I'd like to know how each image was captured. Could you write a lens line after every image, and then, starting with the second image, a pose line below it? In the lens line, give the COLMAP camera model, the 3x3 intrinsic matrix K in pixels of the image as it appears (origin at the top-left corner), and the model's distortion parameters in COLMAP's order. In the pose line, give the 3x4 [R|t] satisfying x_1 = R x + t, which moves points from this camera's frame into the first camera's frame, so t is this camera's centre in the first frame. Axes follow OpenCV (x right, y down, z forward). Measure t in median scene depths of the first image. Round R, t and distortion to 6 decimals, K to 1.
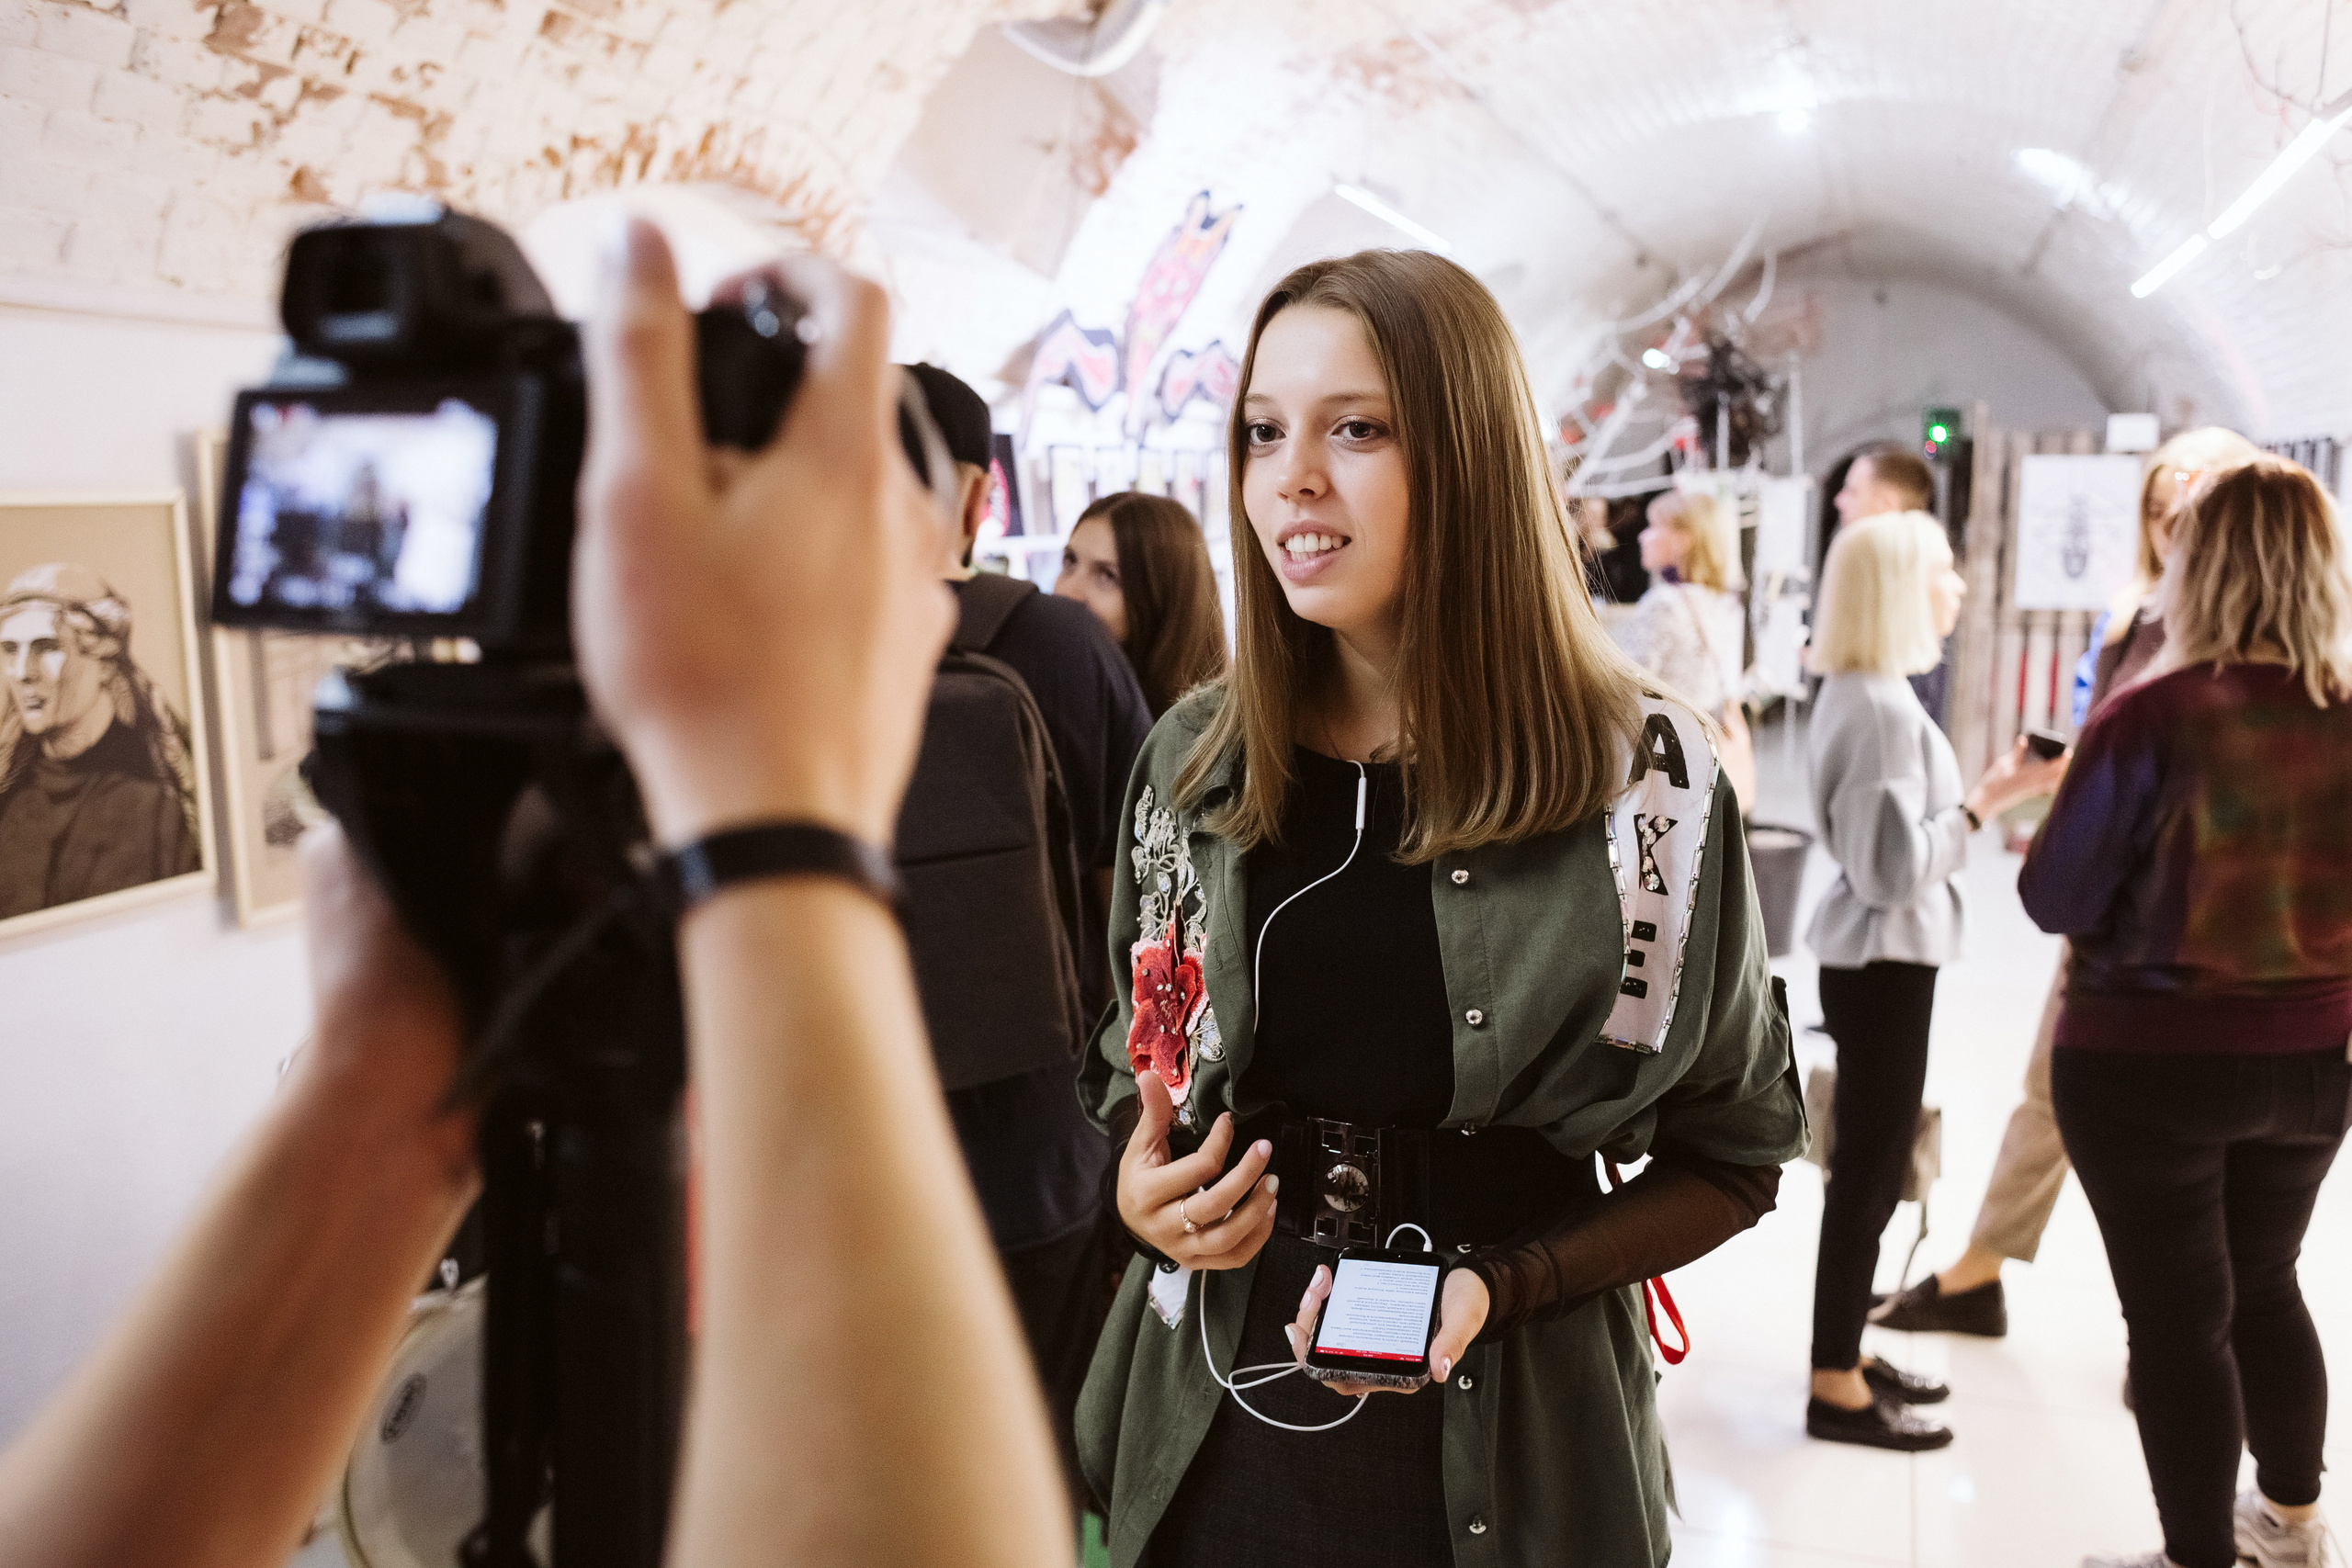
lens RADIAL K [[1911.8, 0, 1182.7], [0, 1911.8, 765.2], [0, 0, 1]] dist [-0.093474, 0.124243]
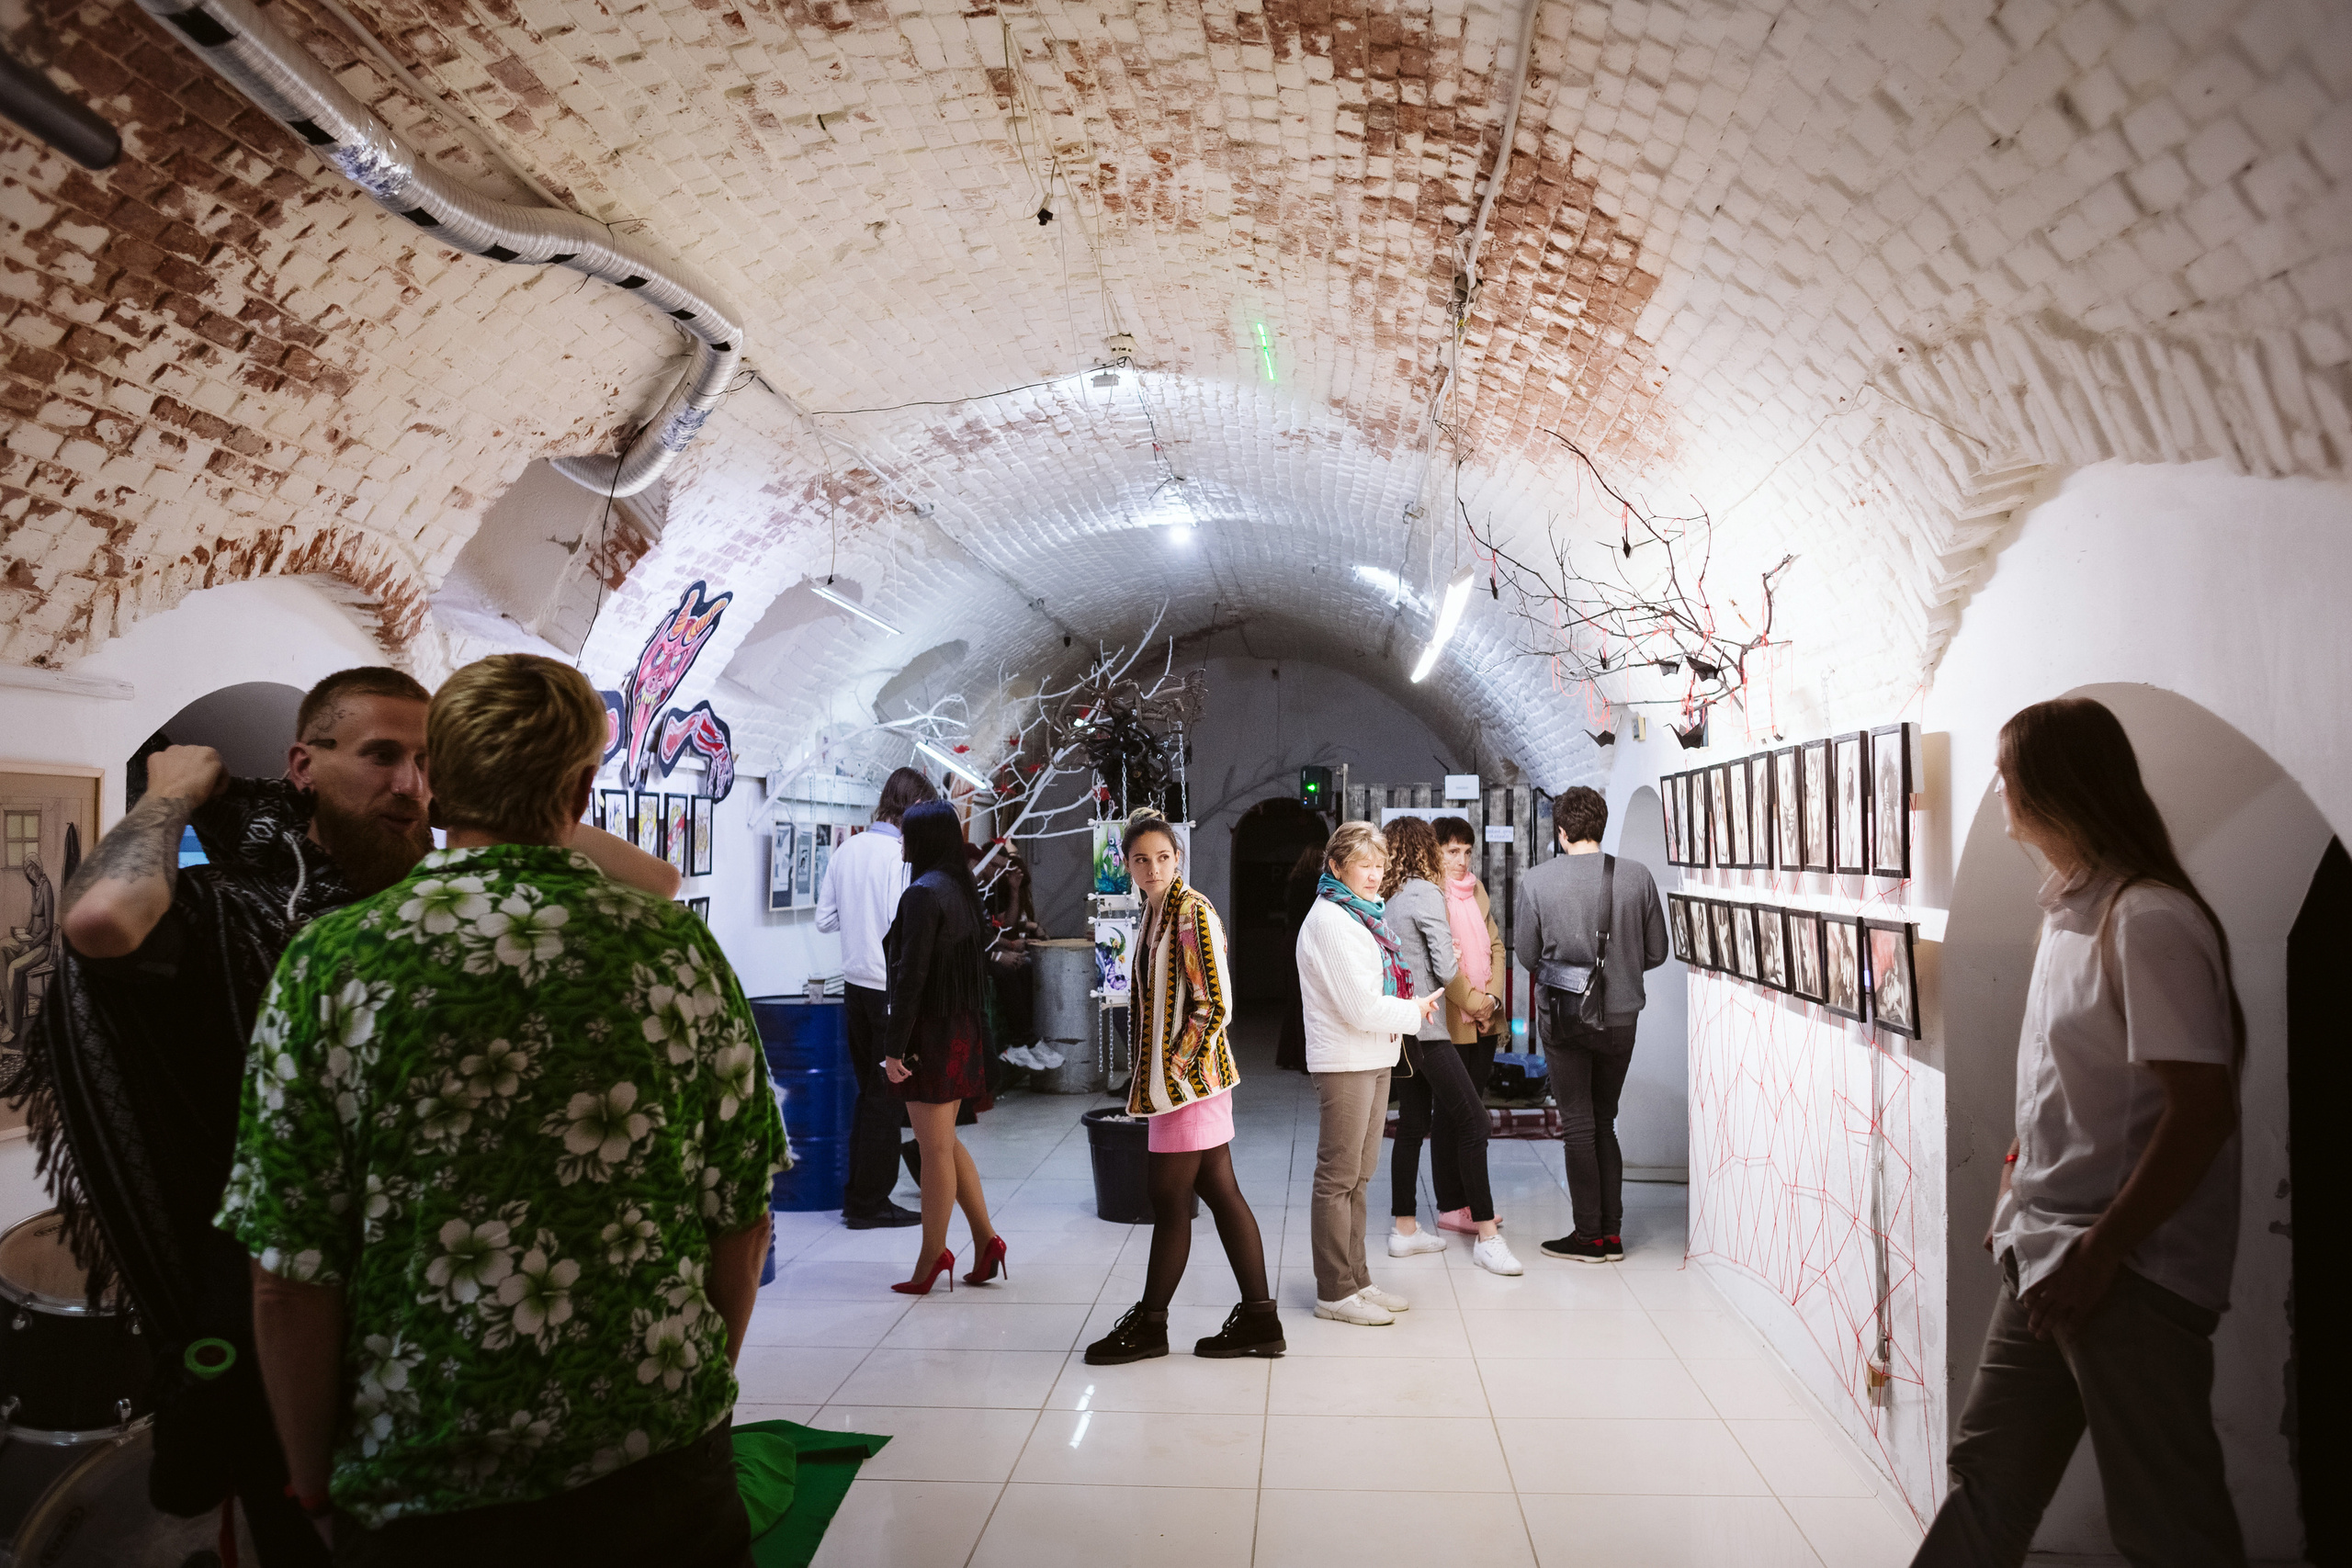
lens RADIAL K [[1911.8, 0, 1182.7], [0, 1911.8, 765.2], [0, 0, 1]] dist [-0.093474, 0.124243]
pose [[0.960530, 0.013400, 0.277852, -0.030878], [0.038382, 0.982901, -0.180089, 0.049224], [-0.275514, 0.183645, 0.943592, -0.243063]]
